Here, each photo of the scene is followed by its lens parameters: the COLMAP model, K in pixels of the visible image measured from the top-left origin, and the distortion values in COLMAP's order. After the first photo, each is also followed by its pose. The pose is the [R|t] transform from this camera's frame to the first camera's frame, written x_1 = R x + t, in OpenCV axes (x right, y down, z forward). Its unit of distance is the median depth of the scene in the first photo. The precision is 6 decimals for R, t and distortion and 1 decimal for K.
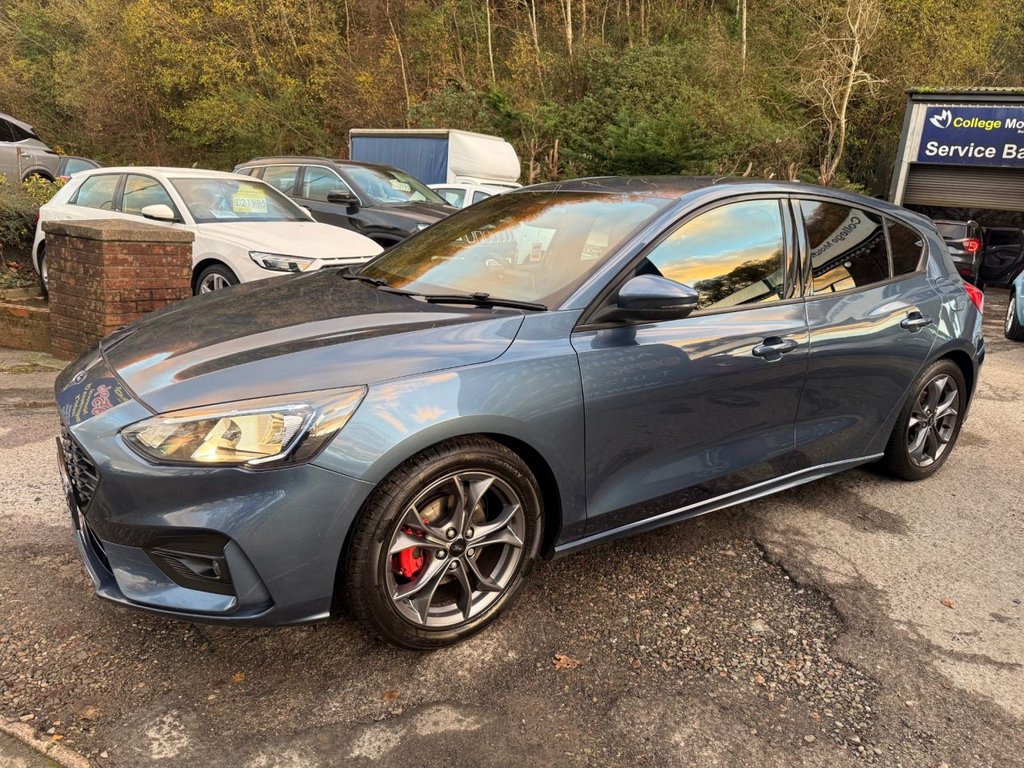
lens RADIAL K [[733.4, 0, 510.0], [0, 733.4, 392.1], [0, 0, 1]] dist [0.026001, -0.036595]
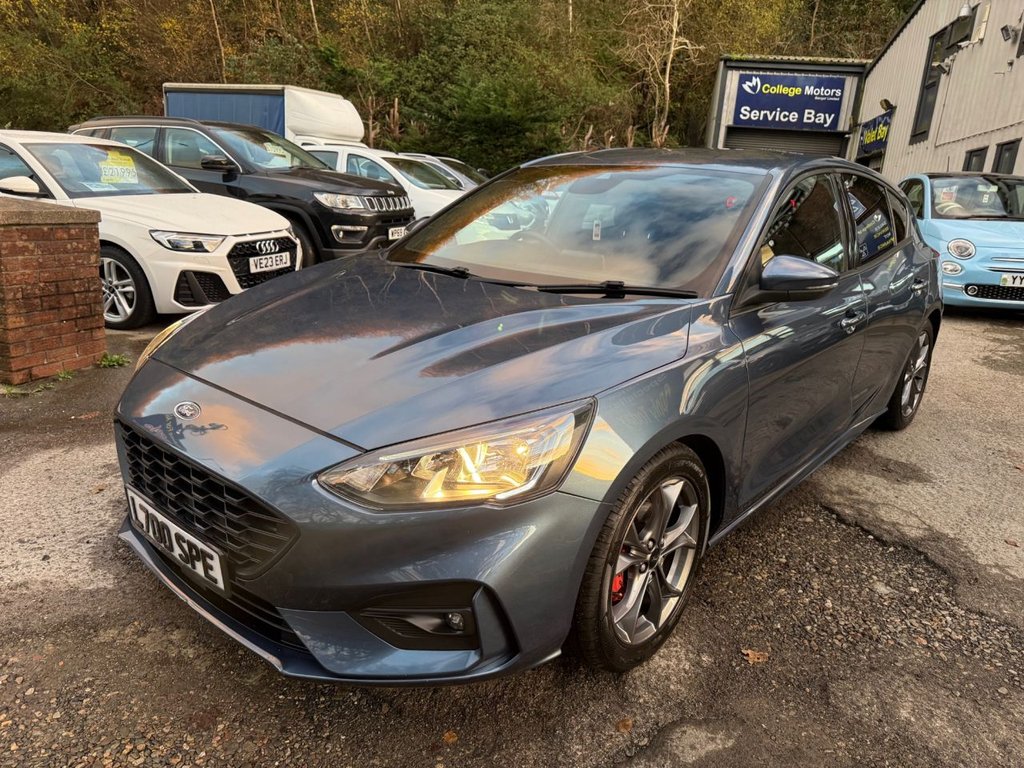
lens RADIAL K [[733.4, 0, 516.7], [0, 733.4, 392.0], [0, 0, 1]] dist [0.026001, -0.036595]
pose [[0.966845, -0.080042, 0.242495, -0.053400], [0.067819, 0.995990, 0.058357, -0.007780], [-0.246194, -0.039976, 0.968396, 0.016476]]
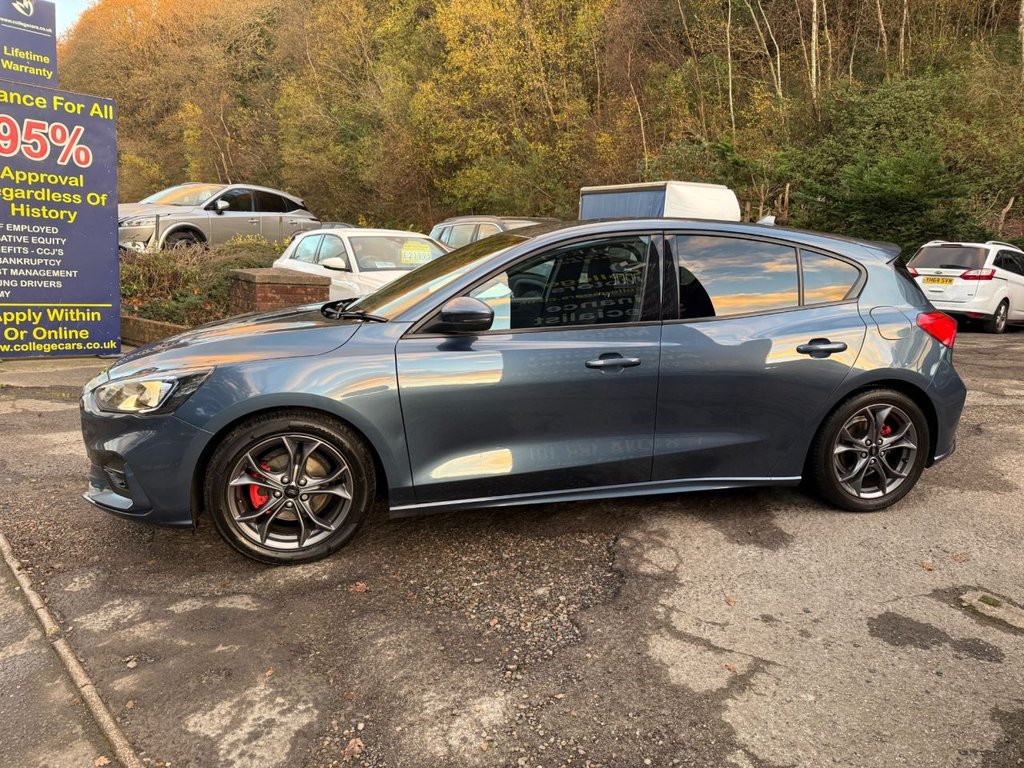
lens RADIAL K [[733.4, 0, 518.1], [0, 733.4, 390.3], [0, 0, 1]] dist [0.026001, -0.036595]
pose [[0.934759, 0.039159, -0.353118, 0.094554], [-0.063520, 0.996313, -0.057661, 0.008943], [0.349558, 0.076329, 0.933800, -0.017782]]
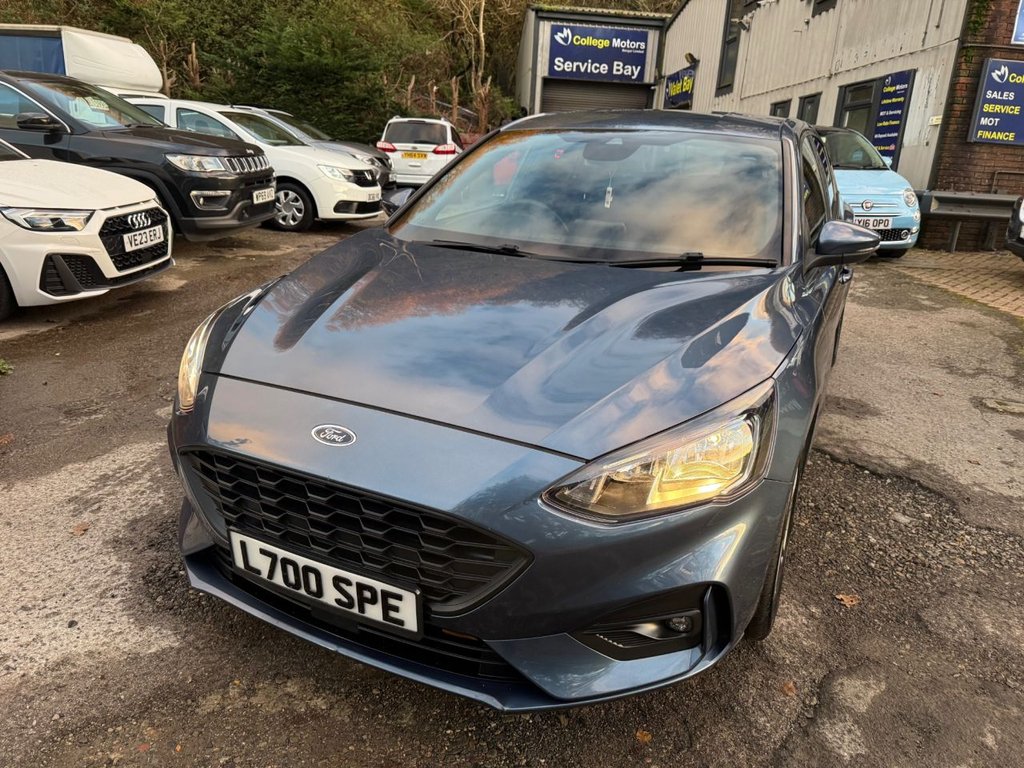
lens RADIAL K [[733.4, 0, 518.9], [0, 733.4, 386.0], [0, 0, 1]] dist [0.026001, -0.036595]
pose [[0.864899, -0.181602, 0.467944, -0.093036], [0.131934, 0.981726, 0.137140, -0.017081], [-0.484297, -0.056875, 0.873053, 0.038795]]
